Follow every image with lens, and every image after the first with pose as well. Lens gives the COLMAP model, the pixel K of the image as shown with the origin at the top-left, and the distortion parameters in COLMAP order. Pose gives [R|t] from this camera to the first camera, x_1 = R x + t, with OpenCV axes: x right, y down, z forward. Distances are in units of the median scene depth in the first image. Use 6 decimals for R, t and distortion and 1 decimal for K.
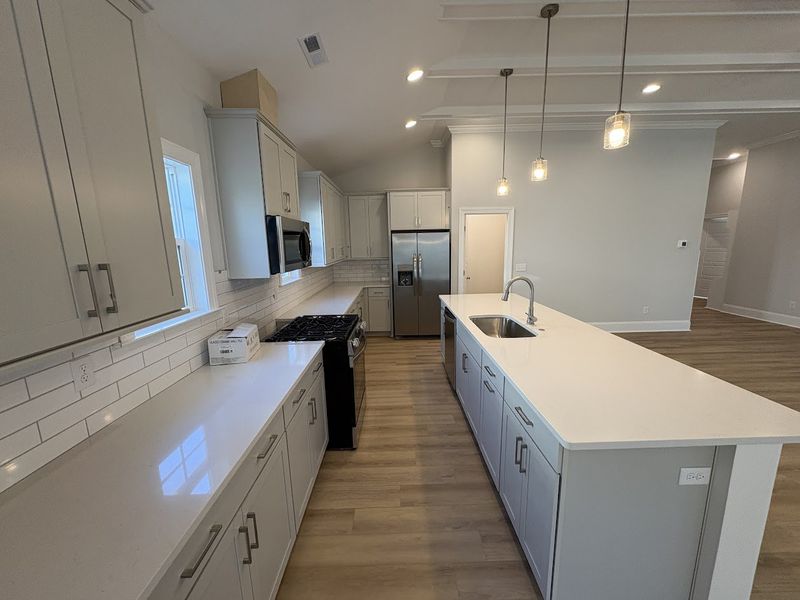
lens RADIAL K [[316.4, 0, 399.6], [0, 316.4, 301.2], [0, 0, 1]] dist [0.001227, 0.000207]
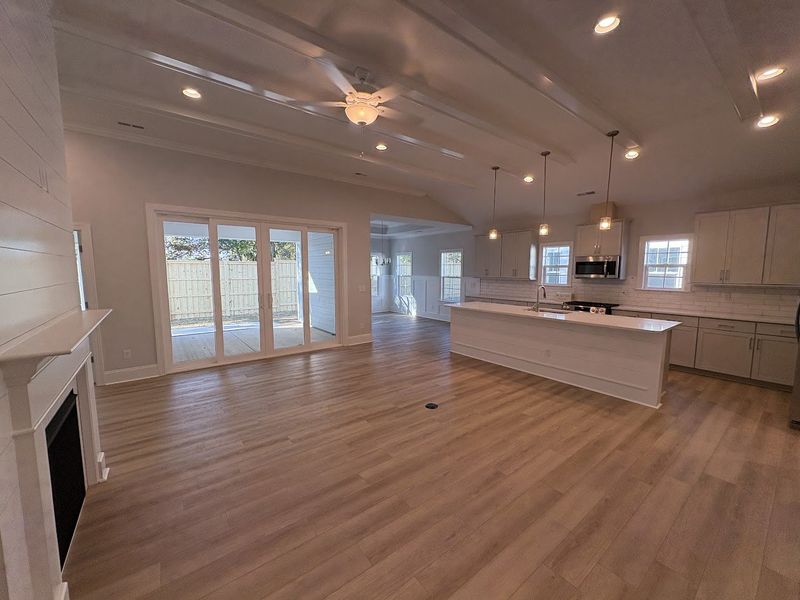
lens RADIAL K [[316.4, 0, 399.6], [0, 316.4, 301.2], [0, 0, 1]] dist [0.001227, 0.000207]
pose [[-0.798785, 0.079652, -0.596320, 1.563907], [-0.094425, 0.962313, 0.255023, -0.277381], [0.594160, 0.260017, -0.761161, 1.392564]]
